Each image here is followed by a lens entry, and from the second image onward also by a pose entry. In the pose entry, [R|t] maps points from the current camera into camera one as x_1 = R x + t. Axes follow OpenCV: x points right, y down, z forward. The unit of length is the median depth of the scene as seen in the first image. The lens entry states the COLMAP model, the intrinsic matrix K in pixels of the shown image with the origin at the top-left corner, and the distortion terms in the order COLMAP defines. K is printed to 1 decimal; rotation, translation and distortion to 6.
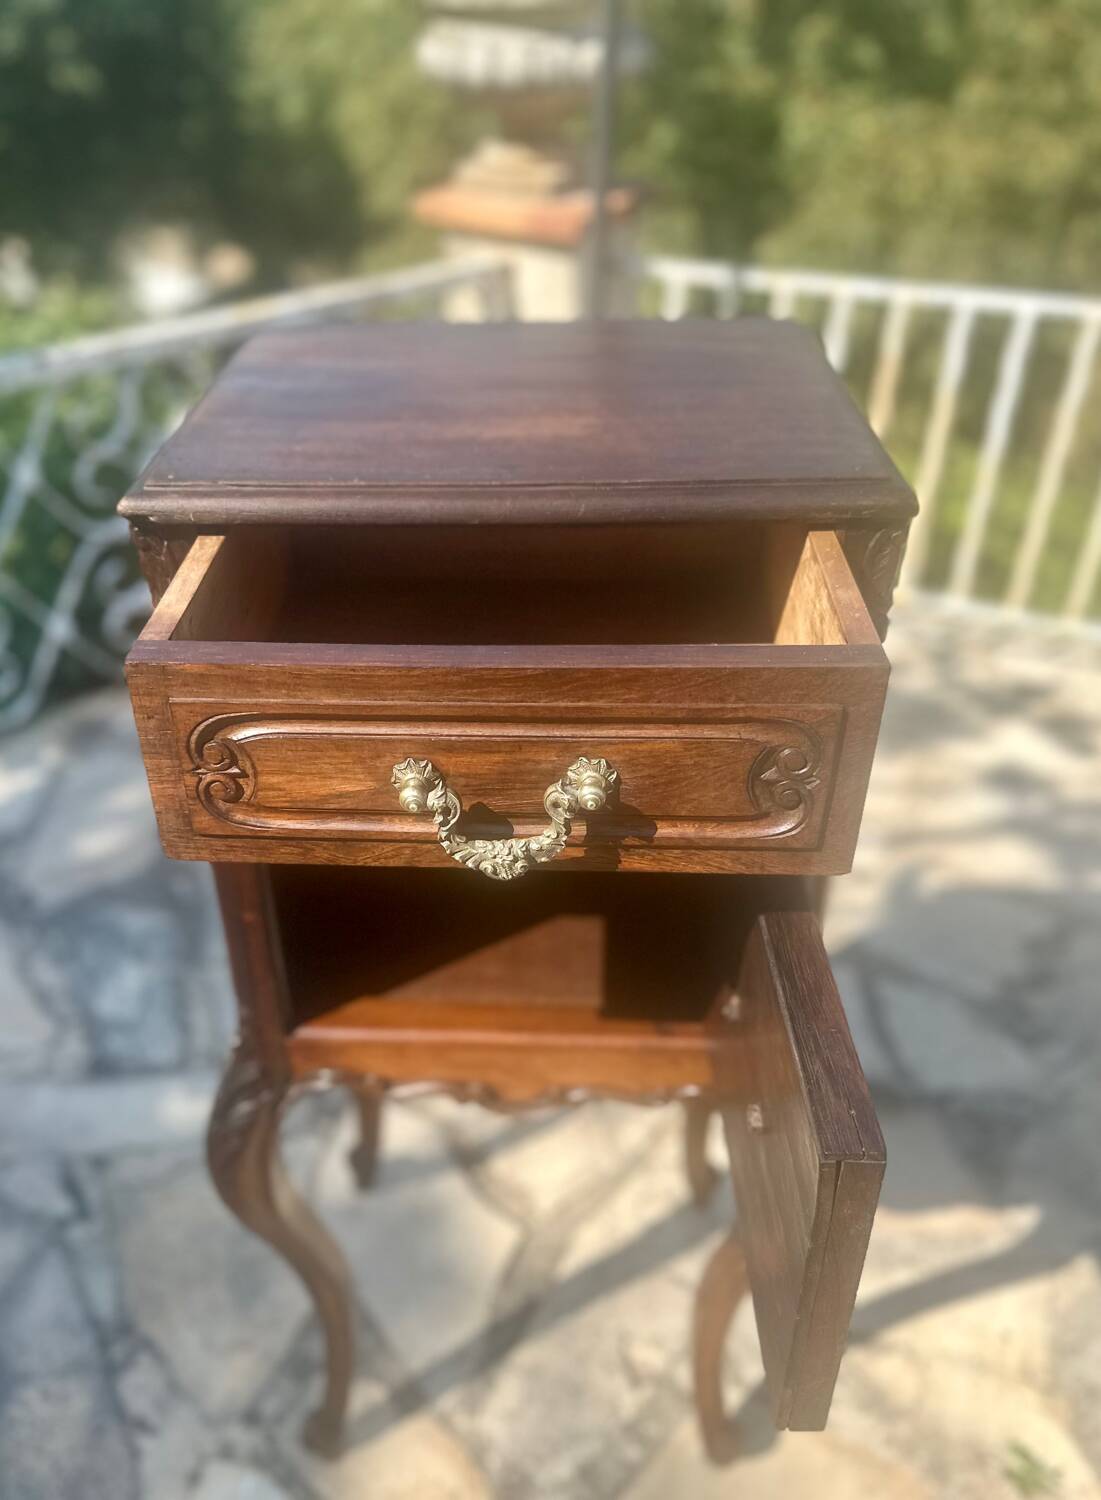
lens RADIAL K [[1173.0, 0, 504.6], [0, 1173.0, 895.9], [0, 0, 1]] dist [-0.001922, -0.013981]
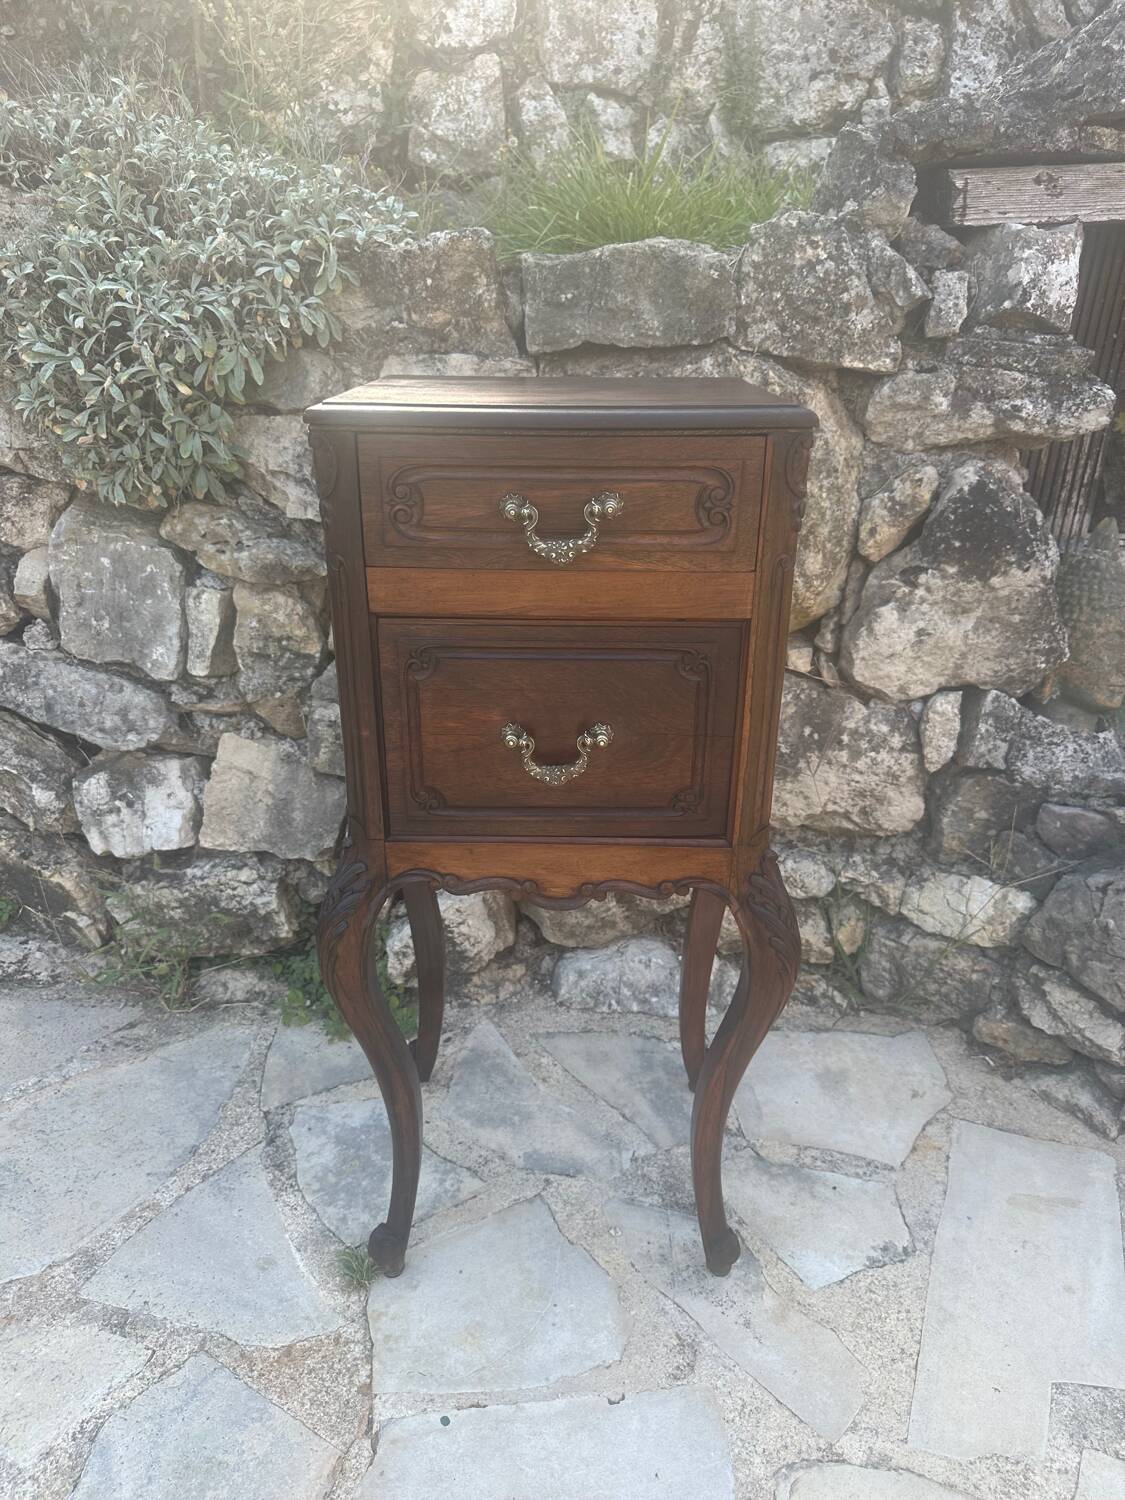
lens RADIAL K [[1082.8, 0, 557.8], [0, 1082.8, 760.3], [0, 0, 1]] dist [0.027664, -0.036942]
pose [[0.999078, 0.003658, 0.042766, -0.074258], [0.009881, 0.950001, -0.312092, 0.778079], [-0.041769, 0.312227, 0.949089, -0.456050]]
